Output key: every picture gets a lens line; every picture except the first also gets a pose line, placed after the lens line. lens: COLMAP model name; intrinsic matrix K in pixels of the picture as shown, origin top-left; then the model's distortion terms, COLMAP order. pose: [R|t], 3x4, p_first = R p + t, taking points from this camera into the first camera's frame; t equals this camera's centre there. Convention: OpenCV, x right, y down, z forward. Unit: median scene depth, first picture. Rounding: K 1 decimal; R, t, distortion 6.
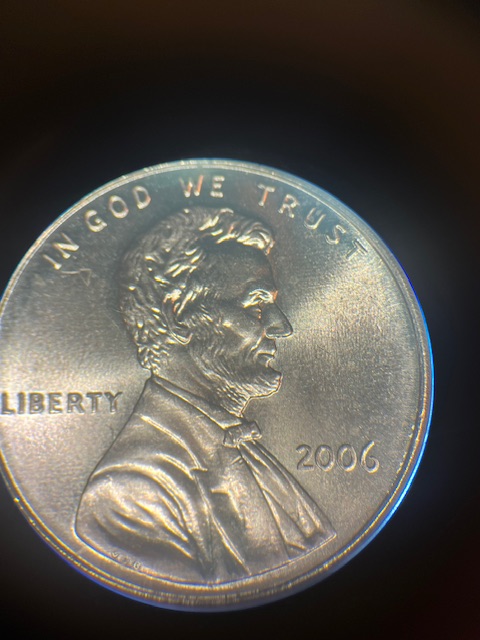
lens RADIAL K [[481.9, 0, 251.5], [0, 481.9, 332.8], [0, 0, 1]] dist [0.045822, 0.000211]
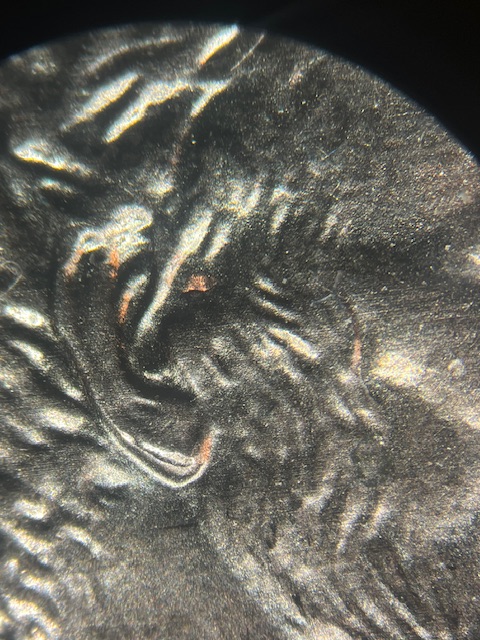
lens RADIAL K [[823.7, 0, 241.3], [0, 823.7, 320.1], [0, 0, 1]] dist [0.112216, 0.000000]
pose [[0.998459, -0.051743, -0.020076, -0.105013], [0.049829, 0.995019, -0.086335, -0.012970], [0.024443, 0.085202, 0.996064, 0.669024]]
